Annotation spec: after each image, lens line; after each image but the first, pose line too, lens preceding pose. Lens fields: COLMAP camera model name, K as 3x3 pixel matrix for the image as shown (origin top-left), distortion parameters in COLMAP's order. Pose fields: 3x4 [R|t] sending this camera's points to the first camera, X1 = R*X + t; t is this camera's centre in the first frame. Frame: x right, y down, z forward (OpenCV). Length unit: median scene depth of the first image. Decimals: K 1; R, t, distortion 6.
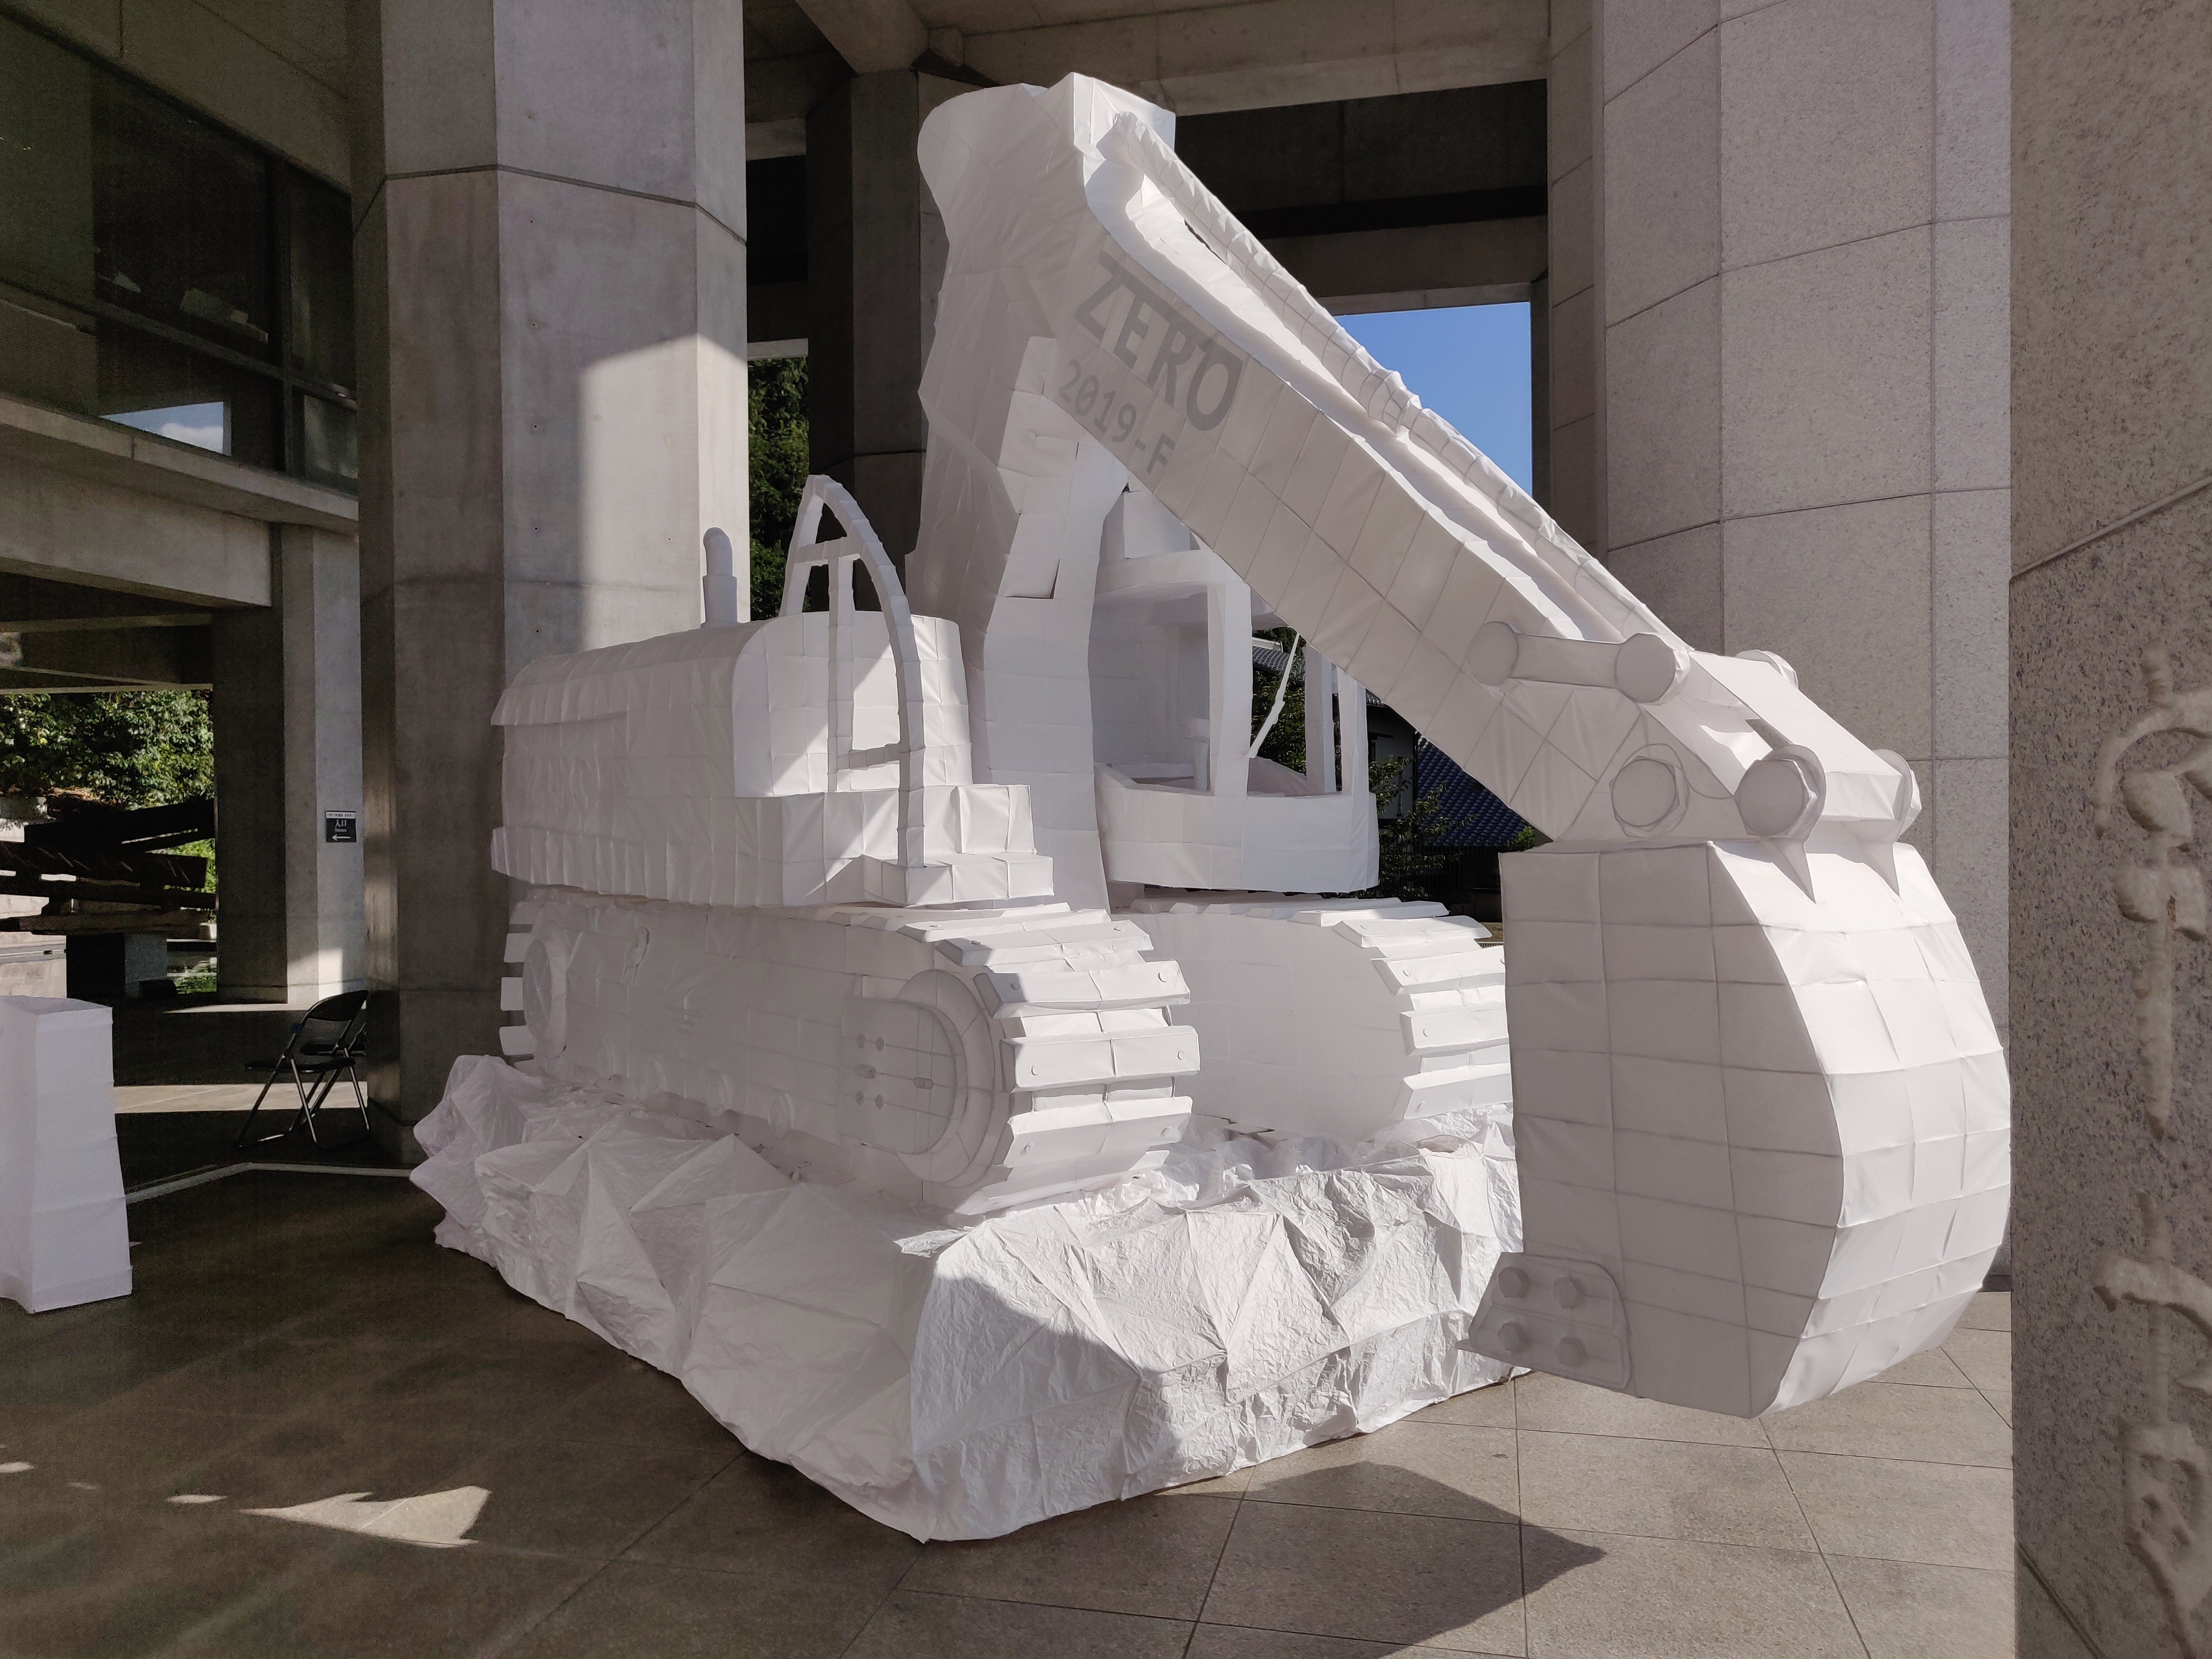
lens RADIAL K [[1684.3, 0, 1106.0], [0, 1684.3, 829.5], [0, 0, 1]] dist [-0.001887, 0.000273]
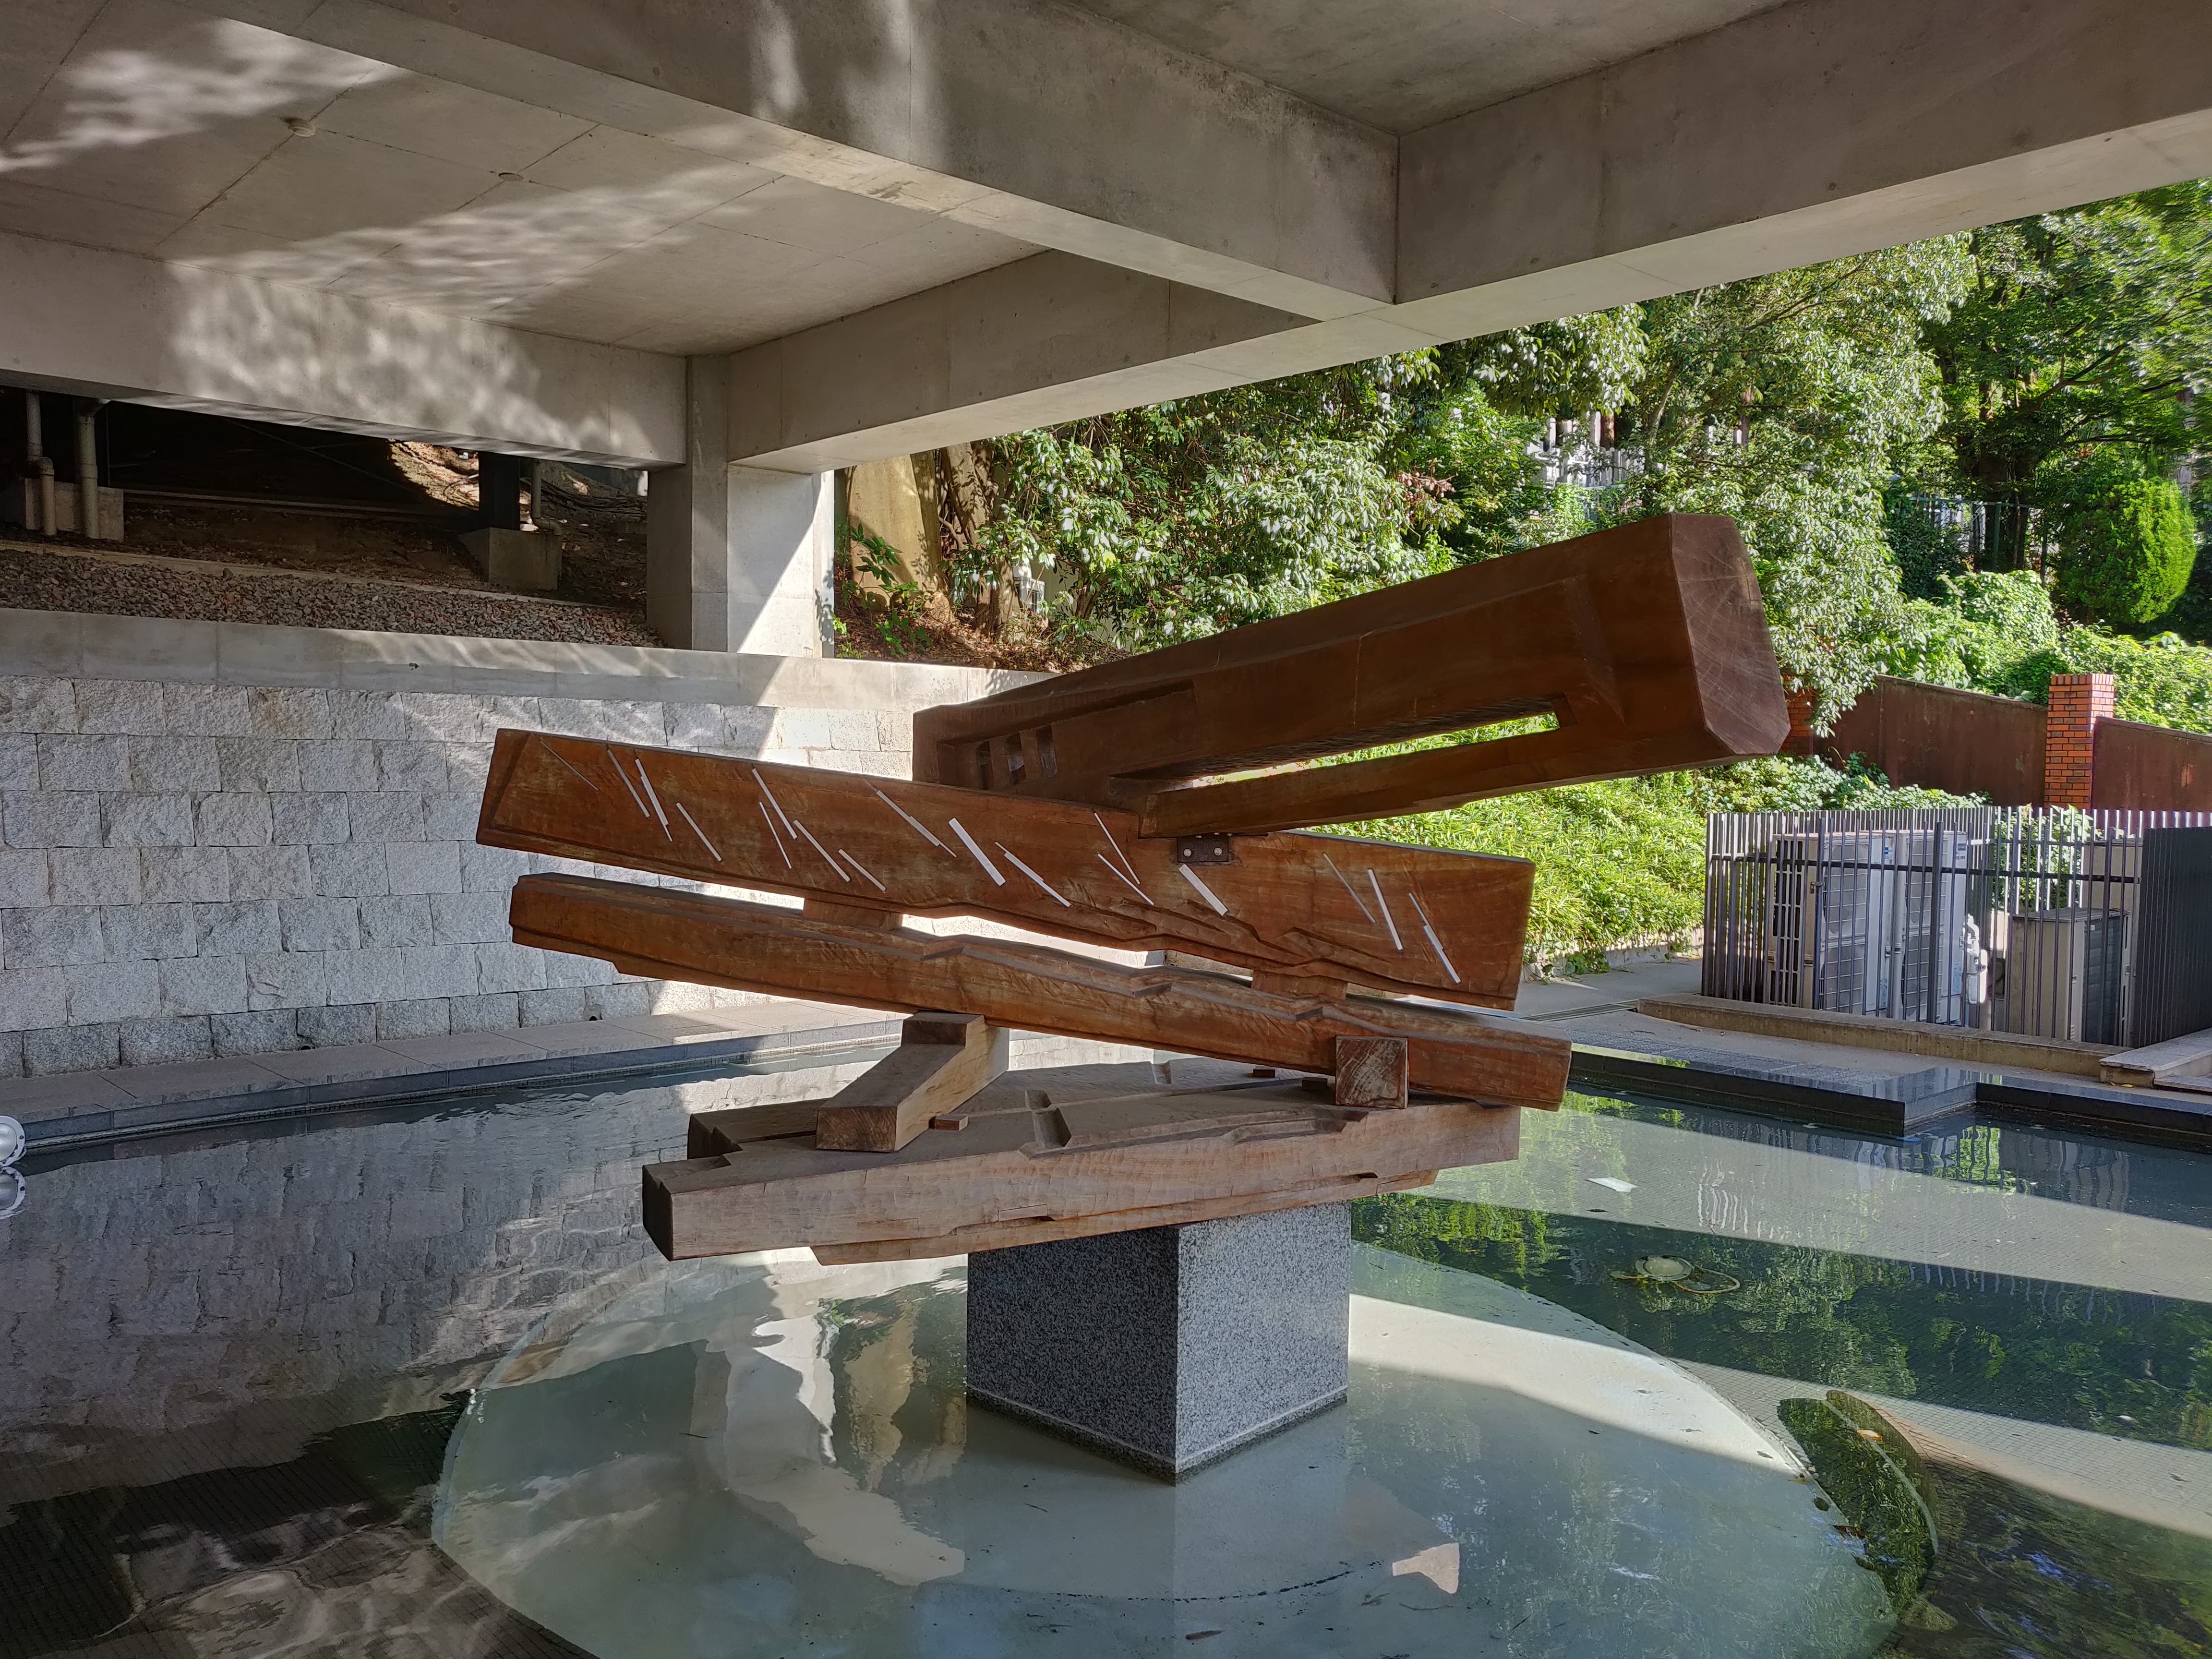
lens RADIAL K [[1684.3, 0, 1106.0], [0, 1684.3, 829.5], [0, 0, 1]] dist [-0.001887, 0.000273]
pose [[0.805660, 0.035081, -0.591338, -0.340764], [-0.009845, 0.998900, 0.045845, 0.002848], [0.592296, -0.031114, 0.805120, 0.602869]]
